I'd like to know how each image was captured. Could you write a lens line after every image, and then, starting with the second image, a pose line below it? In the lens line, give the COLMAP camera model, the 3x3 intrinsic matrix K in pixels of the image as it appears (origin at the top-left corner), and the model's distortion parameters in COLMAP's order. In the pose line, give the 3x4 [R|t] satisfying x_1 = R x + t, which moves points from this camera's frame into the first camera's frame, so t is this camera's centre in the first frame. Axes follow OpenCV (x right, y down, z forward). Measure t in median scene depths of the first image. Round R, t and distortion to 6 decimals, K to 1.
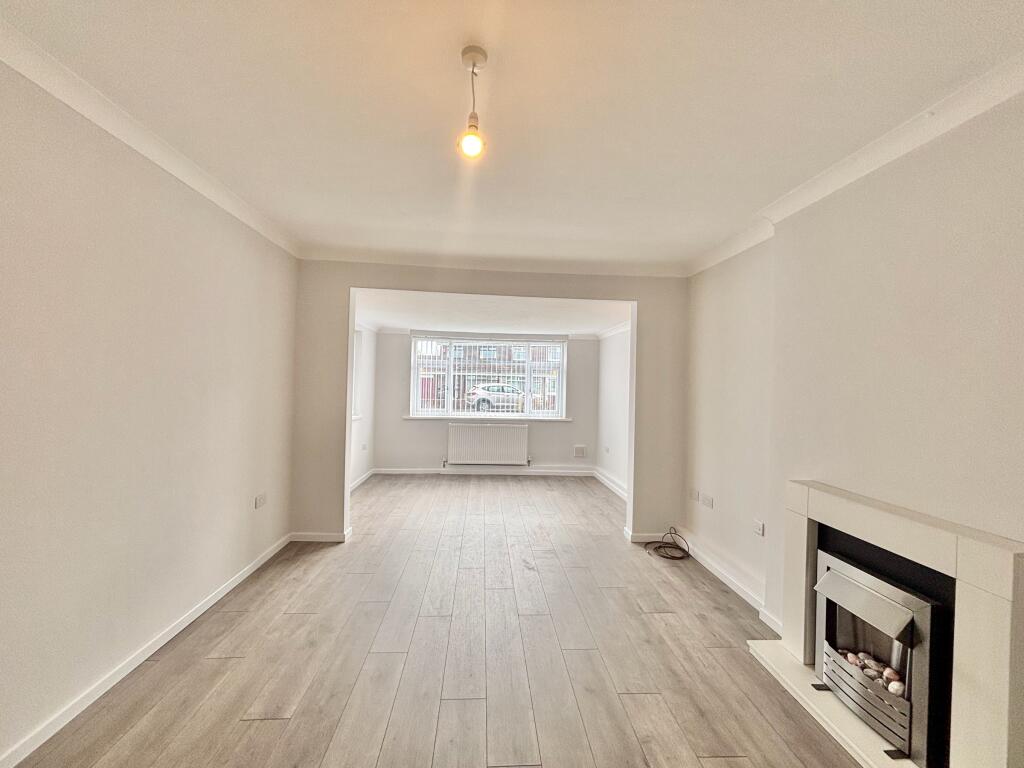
lens RADIAL K [[413.2, 0, 513.5], [0, 413.2, 381.1], [0, 0, 1]] dist [-0.000488, -0.000345]
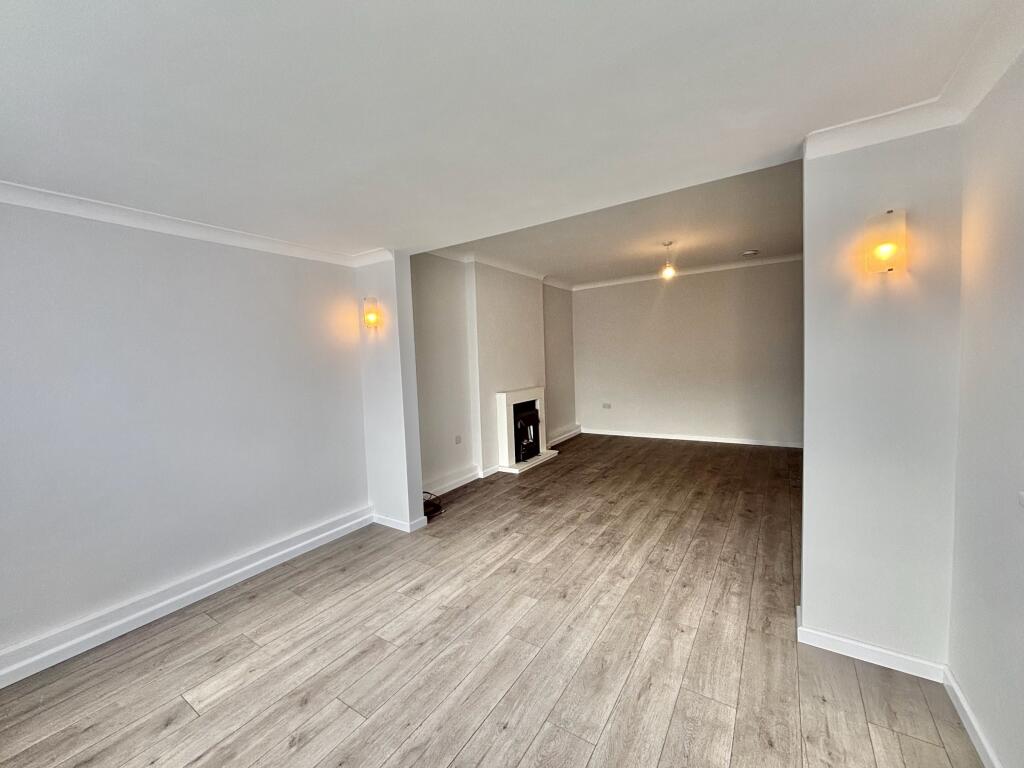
lens RADIAL K [[413.2, 0, 513.5], [0, 413.2, 381.1], [0, 0, 1]] dist [-0.000488, -0.000345]
pose [[-0.796514, -0.033076, 0.603714, -0.655143], [0.016382, 0.996955, 0.076234, 0.012302], [-0.604398, 0.070611, -0.793547, 2.556148]]
